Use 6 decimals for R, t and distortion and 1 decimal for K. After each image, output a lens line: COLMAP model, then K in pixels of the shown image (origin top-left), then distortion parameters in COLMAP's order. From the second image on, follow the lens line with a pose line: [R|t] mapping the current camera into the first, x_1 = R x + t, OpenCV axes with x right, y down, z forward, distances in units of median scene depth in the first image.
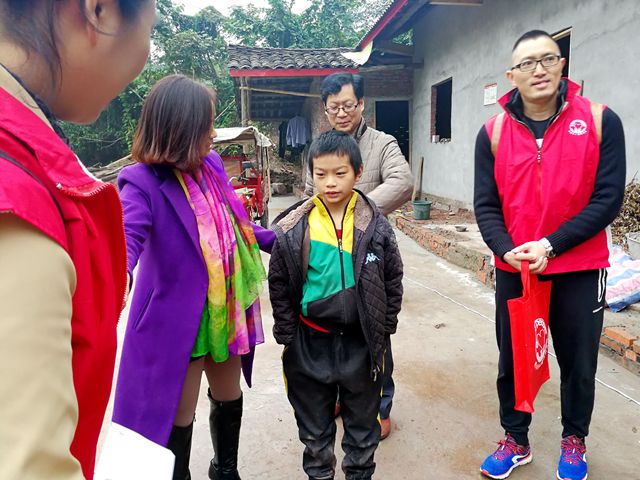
lens RADIAL K [[517.2, 0, 320.0], [0, 517.2, 240.0], [0, 0, 1]] dist [0.003548, -0.000433]
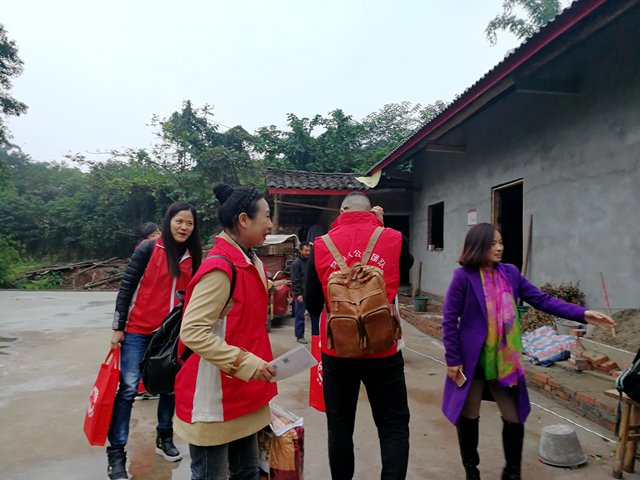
lens RADIAL K [[520.1, 0, 303.3], [0, 520.1, 226.8], [0, 0, 1]] dist [0.055670, -0.012693]
pose [[0.998710, 0.038877, -0.032675, -0.041537], [-0.044960, 0.976034, -0.212924, 0.033104], [0.023614, 0.214118, 0.976522, -0.223747]]
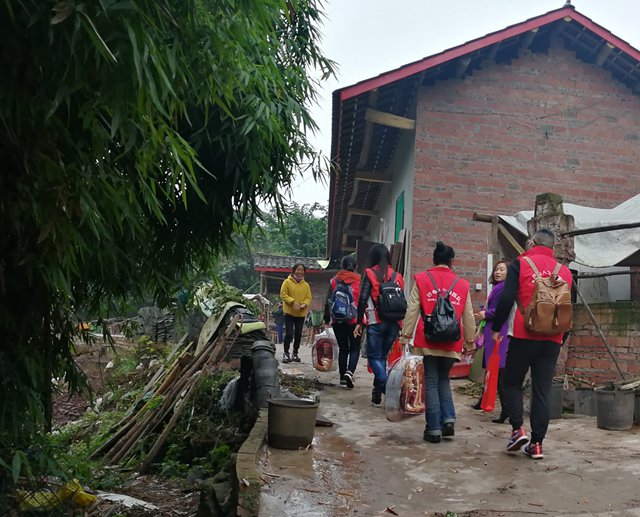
lens RADIAL K [[749.3, 0, 320.0], [0, 749.3, 258.5], [0, 0, 1]] dist [-0.000465, -0.000154]
pose [[0.992324, 0.067527, -0.103601, 0.340850], [-0.093597, 0.957647, -0.272308, 0.369270], [0.080825, 0.279915, 0.956616, -1.612207]]
